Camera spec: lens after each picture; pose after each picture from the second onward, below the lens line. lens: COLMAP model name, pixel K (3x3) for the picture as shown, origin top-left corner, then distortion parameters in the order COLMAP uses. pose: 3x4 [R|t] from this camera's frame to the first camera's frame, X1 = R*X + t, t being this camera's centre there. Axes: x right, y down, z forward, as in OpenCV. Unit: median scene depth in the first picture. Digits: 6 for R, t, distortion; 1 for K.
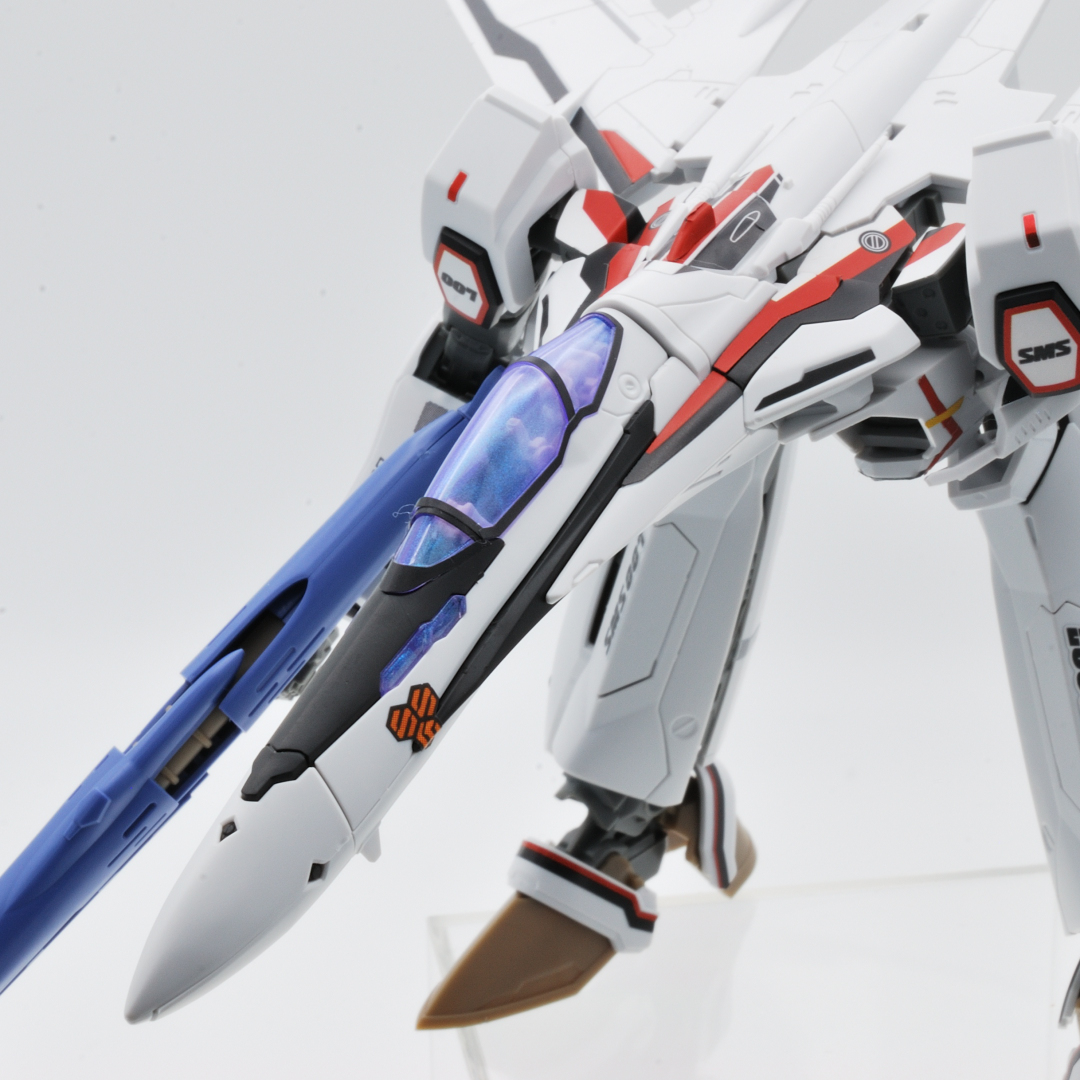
lens RADIAL K [[2979.4, 0, 536.1], [0, 2979.4, 540.6], [0, 0, 1]] dist [0.132994, 0.000000]
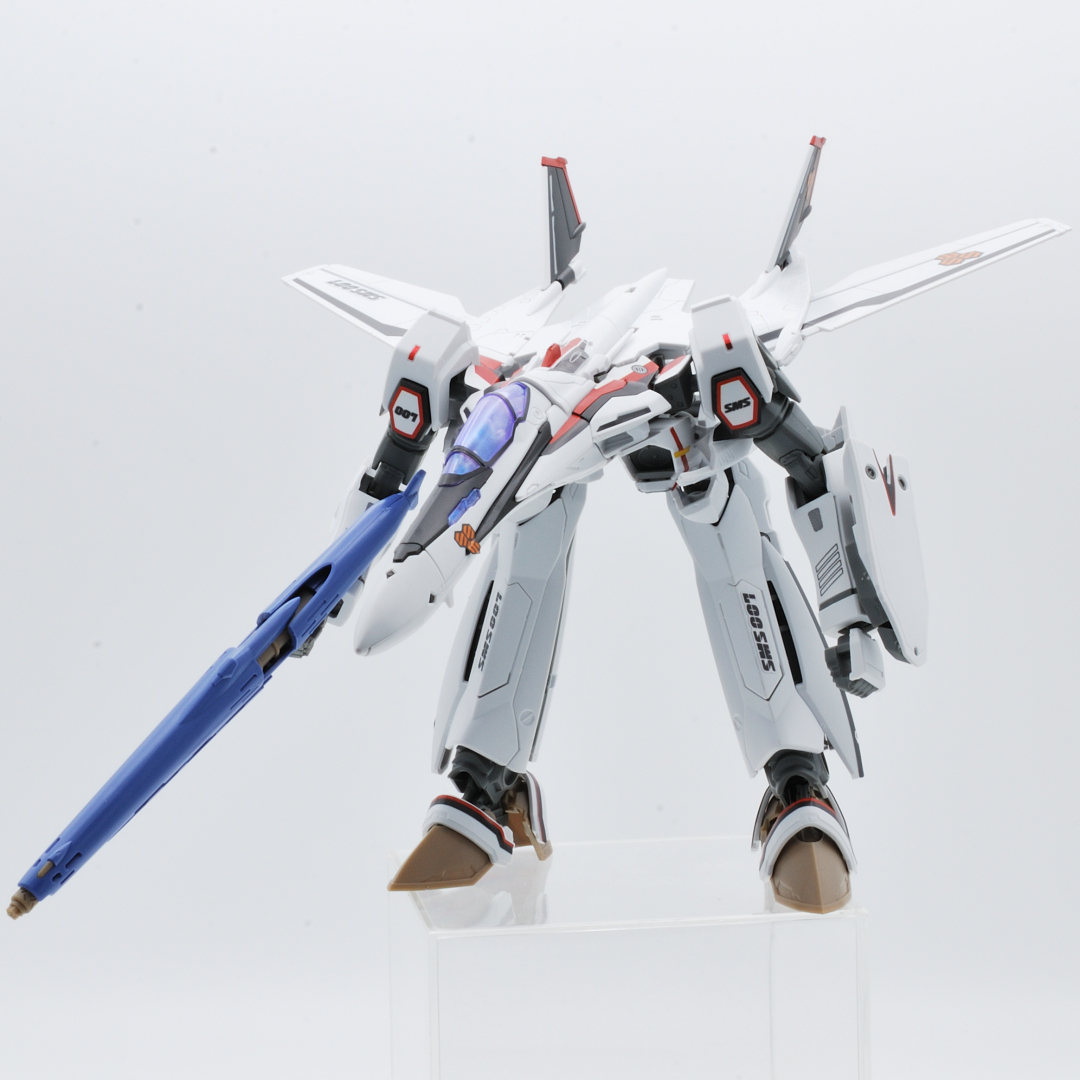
lens RADIAL K [[2979.4, 0, 536.7], [0, 2979.4, 542.2], [0, 0, 1]] dist [0.132994, 0.000000]
pose [[0.978801, -0.024500, 0.203341, -0.366734], [0.079874, 0.959871, -0.268828, 0.552049], [-0.188595, 0.279371, 0.941480, -0.810240]]
